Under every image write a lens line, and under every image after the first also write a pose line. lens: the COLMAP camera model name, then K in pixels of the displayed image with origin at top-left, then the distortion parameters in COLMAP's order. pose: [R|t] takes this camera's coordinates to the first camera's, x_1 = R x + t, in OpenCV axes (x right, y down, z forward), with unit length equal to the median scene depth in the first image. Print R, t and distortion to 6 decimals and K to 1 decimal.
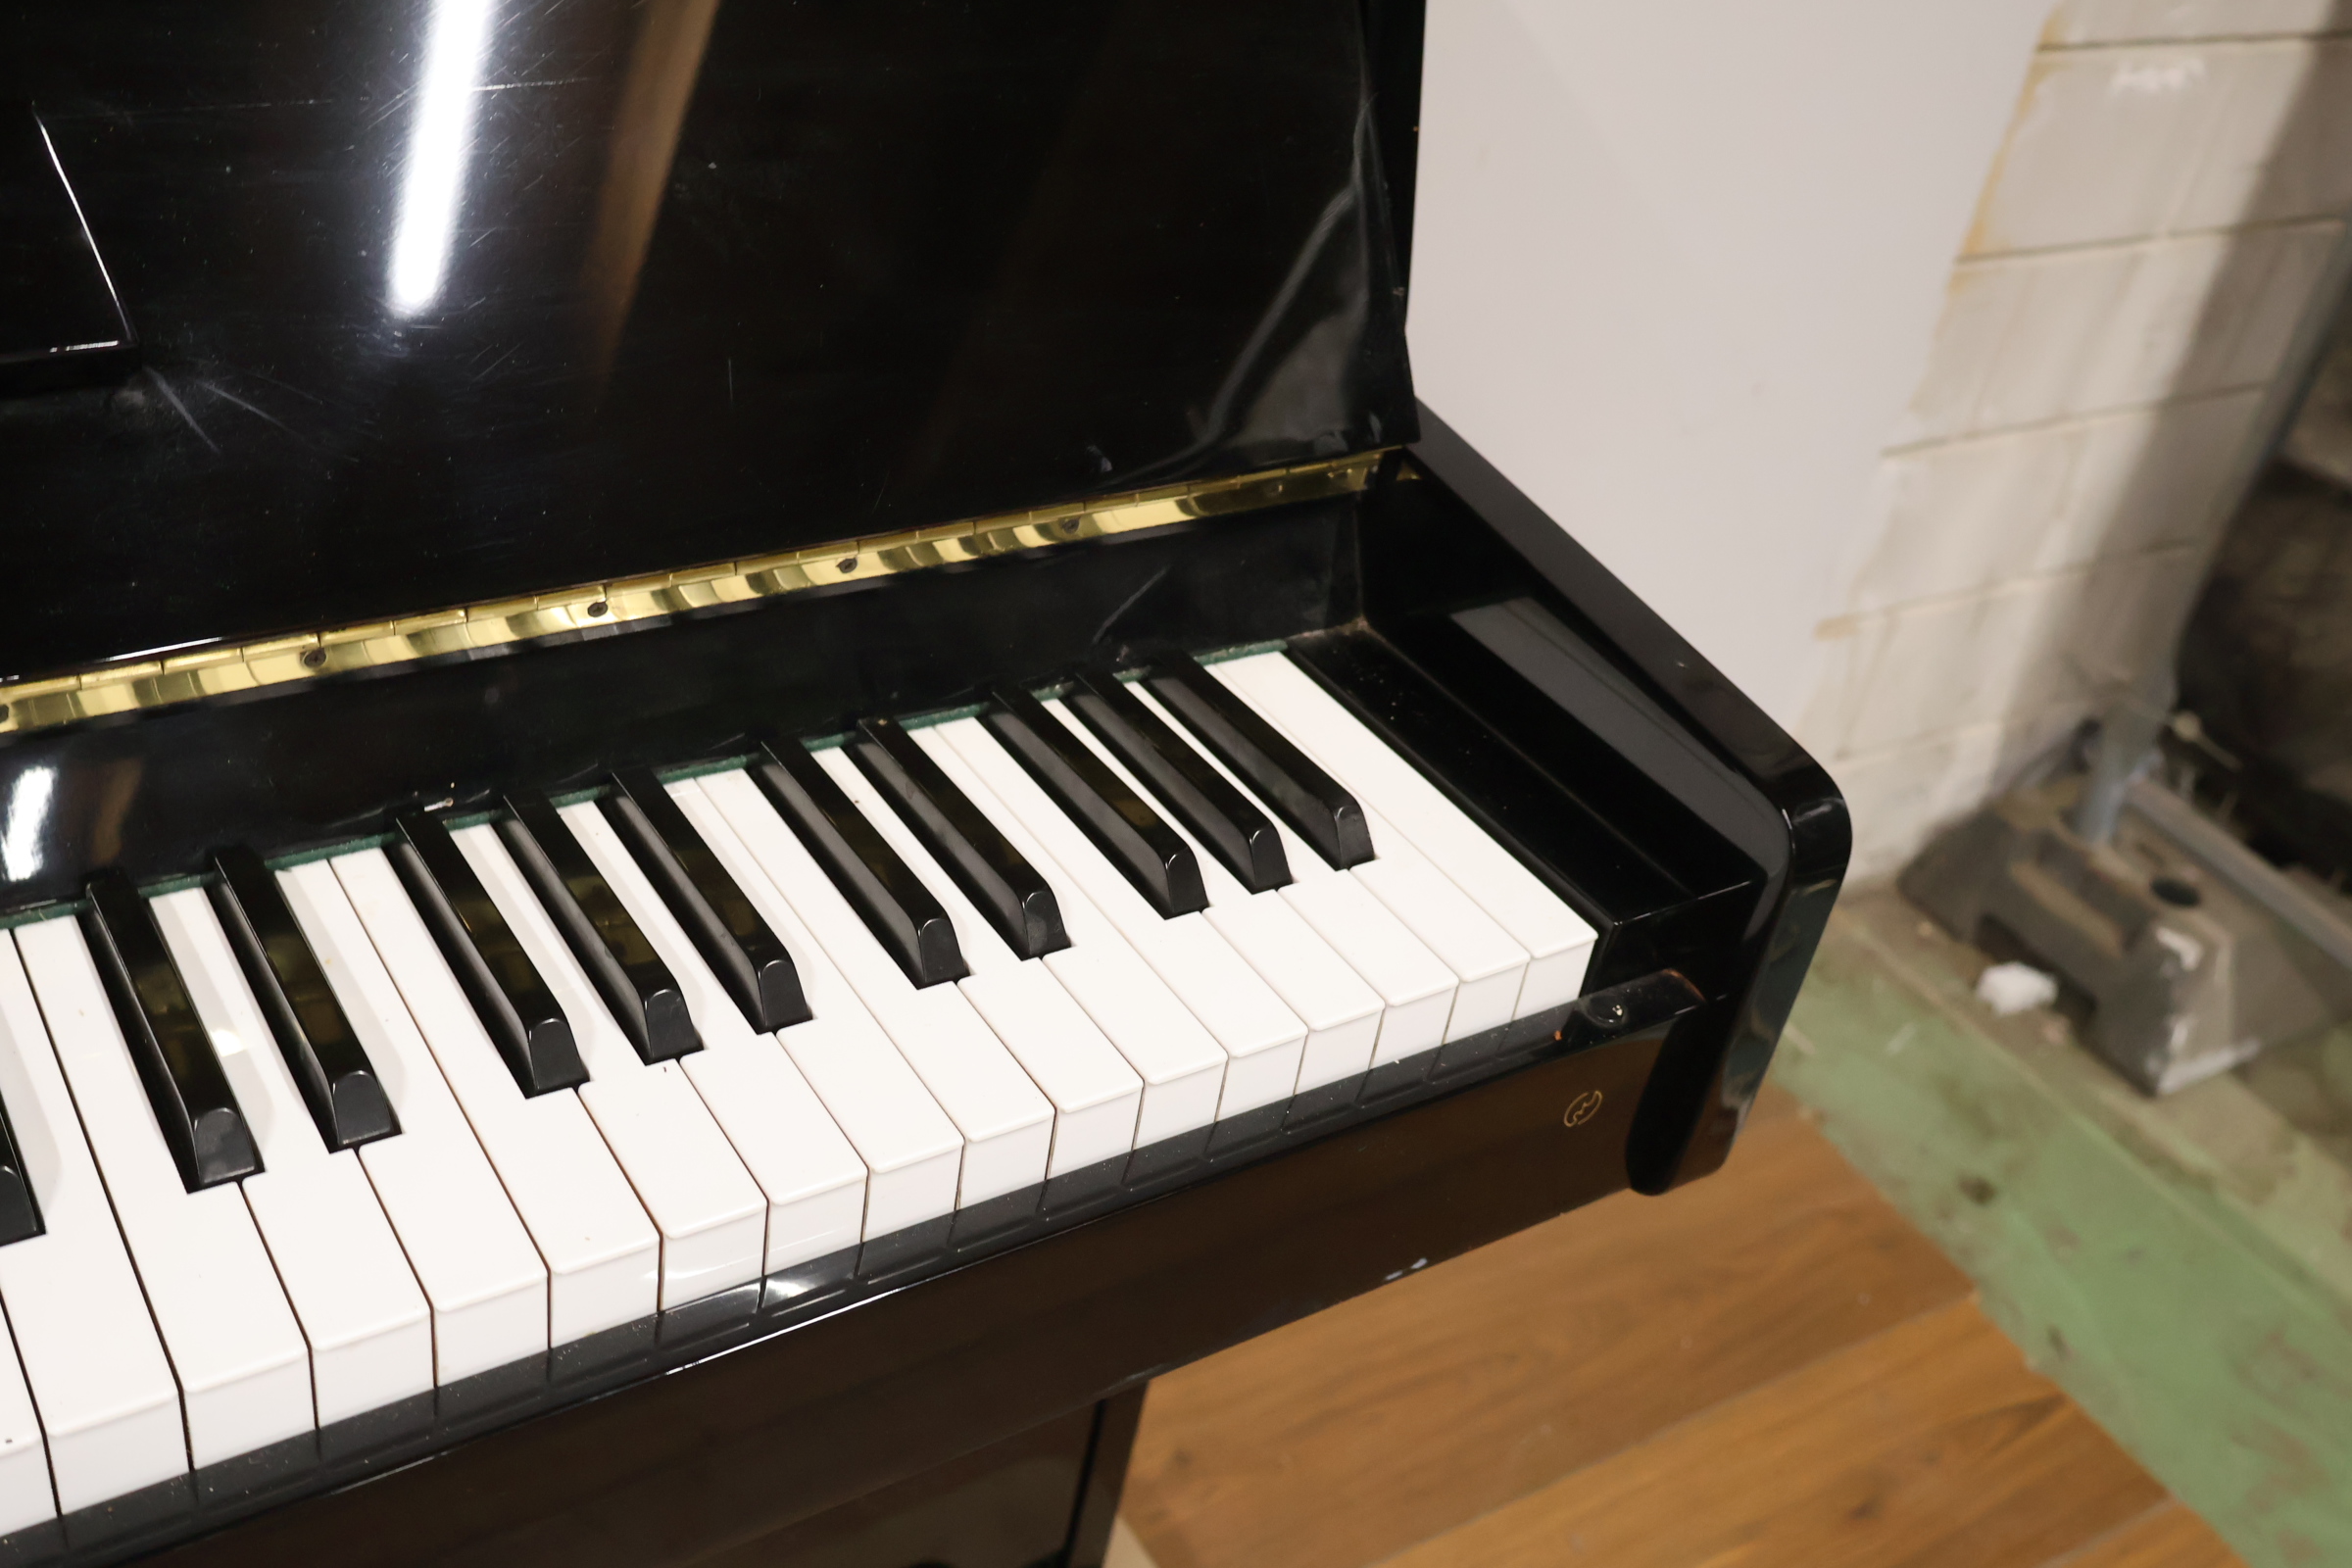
lens RADIAL K [[2319.6, 0, 1161.8], [0, 2319.6, 801.6], [0, 0, 1]] dist [-0.016892, -0.024707]
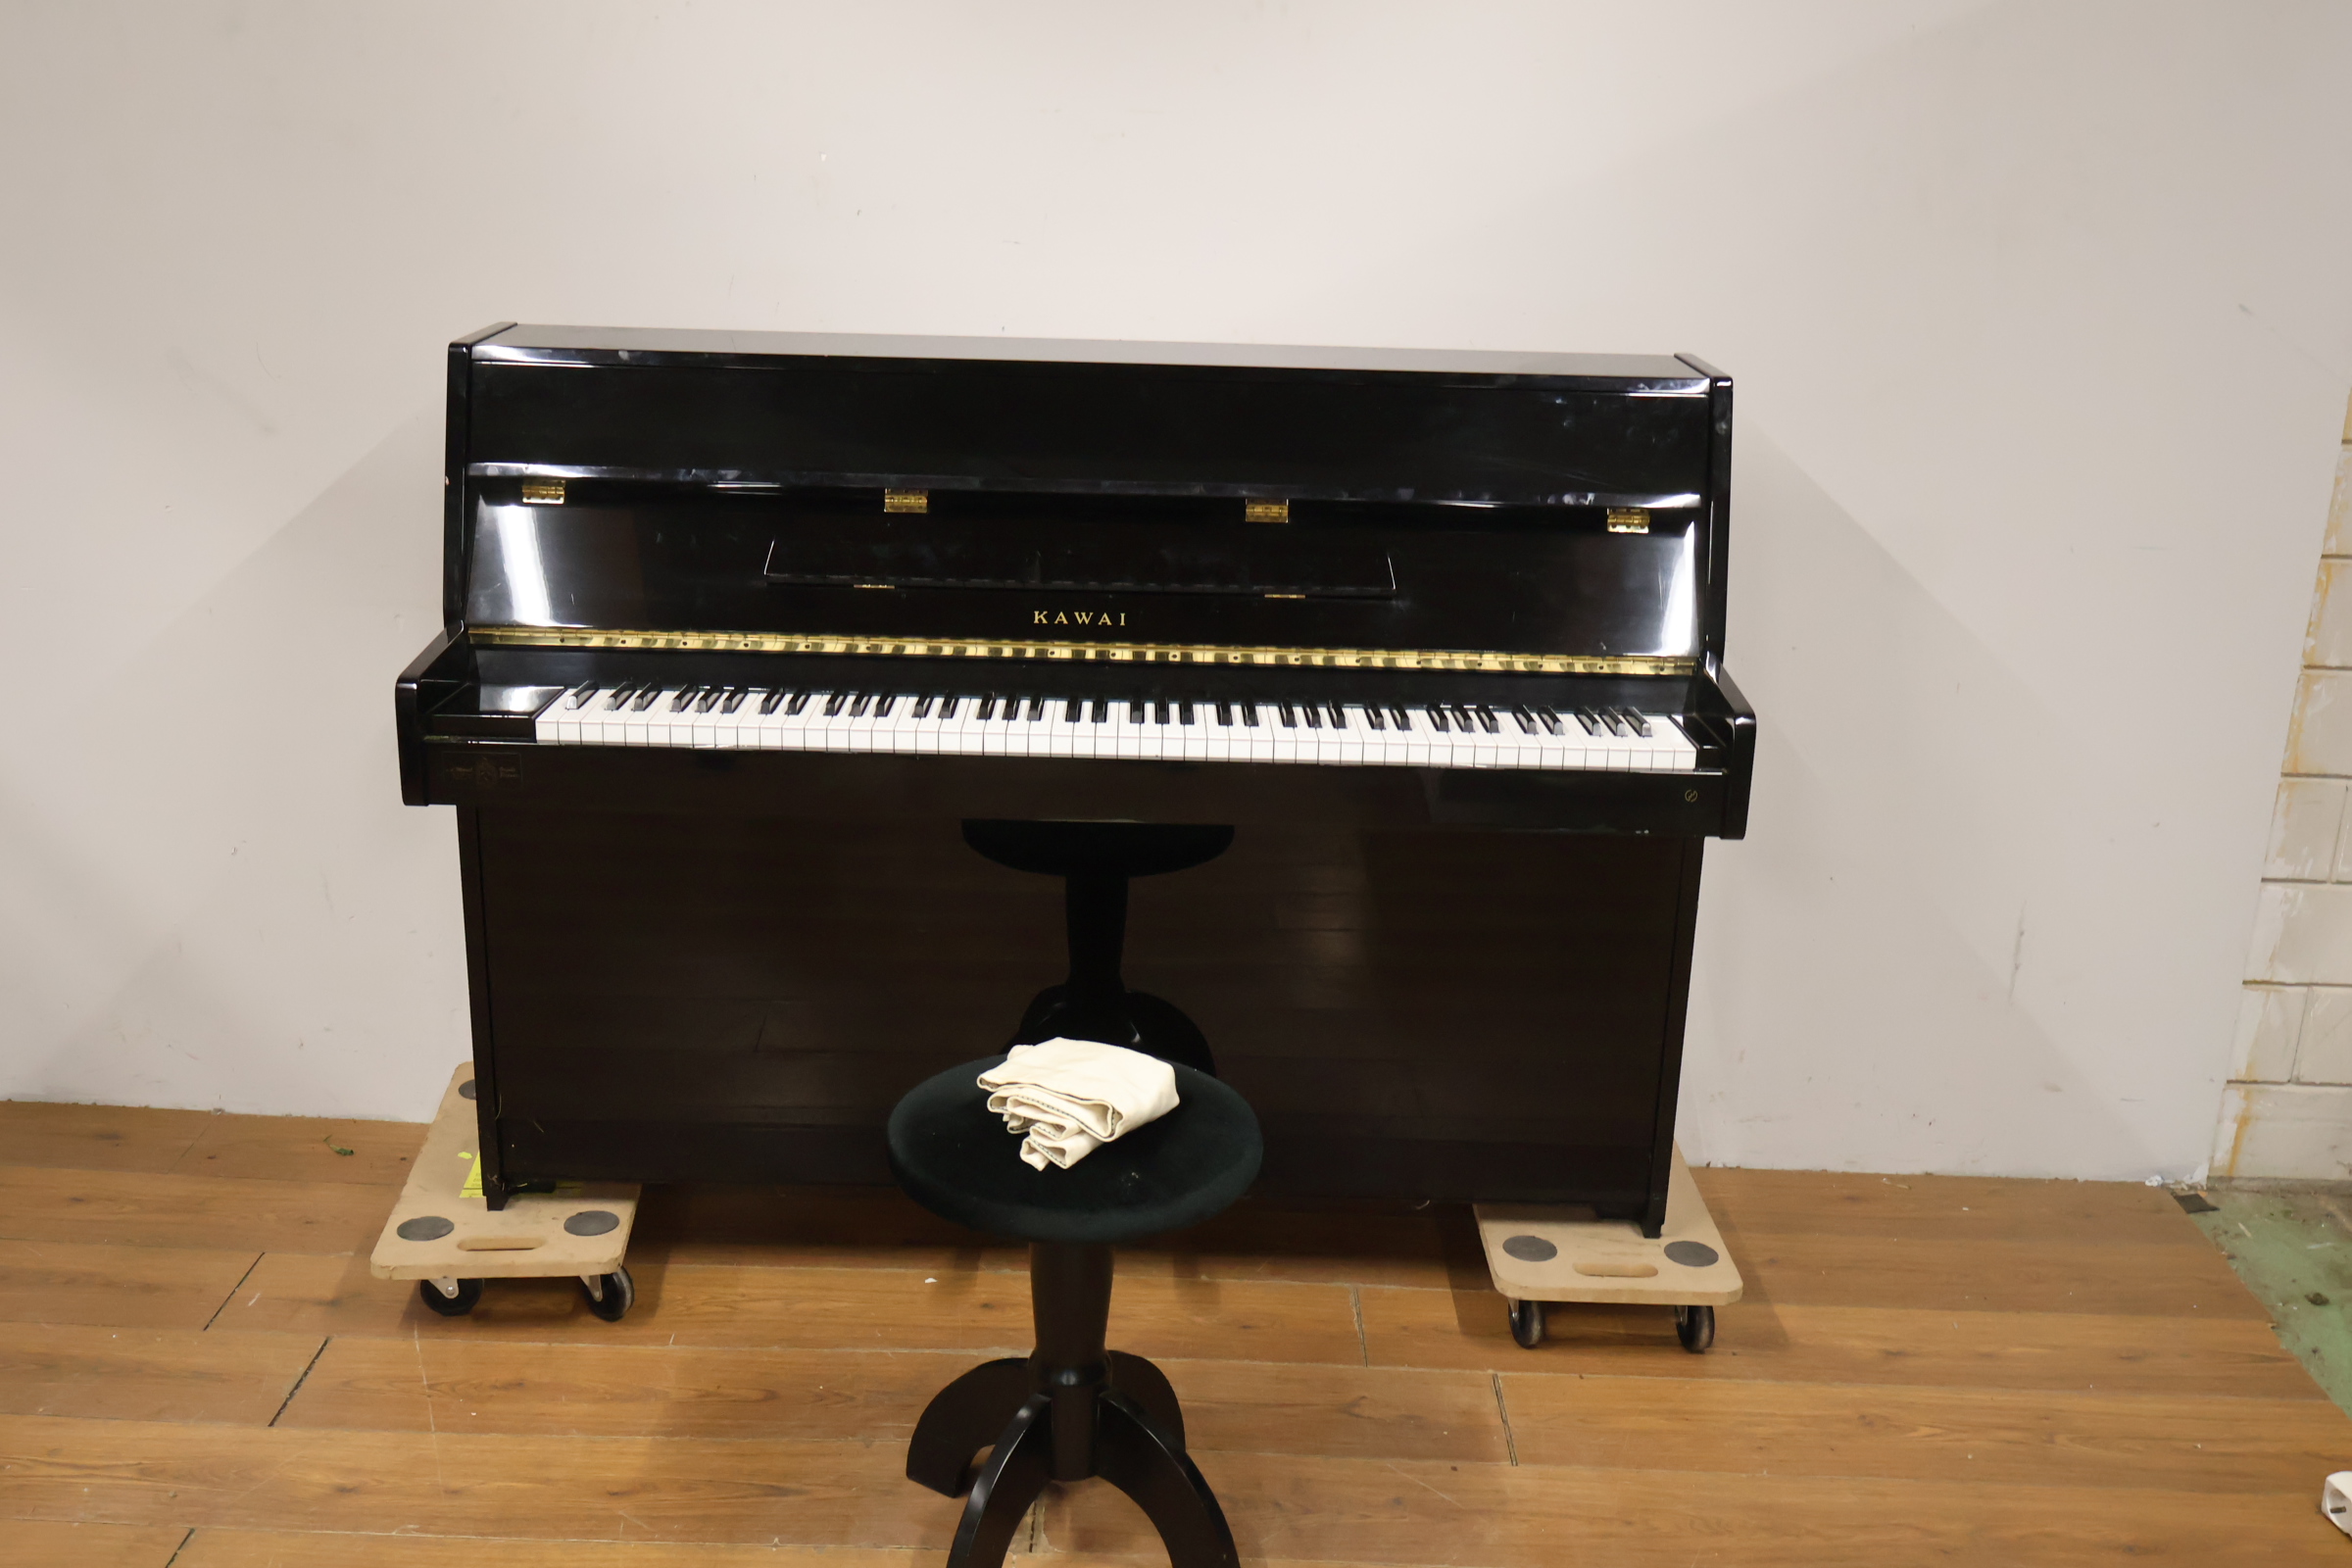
lens RADIAL K [[2322.5, 0, 1162.2], [0, 2322.5, 772.5], [0, 0, 1]] dist [-0.033210, 0.000096]
pose [[0.834500, 0.029171, -0.550236, 0.627547], [-0.238840, 0.919059, -0.313505, 0.606309], [0.496554, 0.393038, 0.773922, -0.985994]]
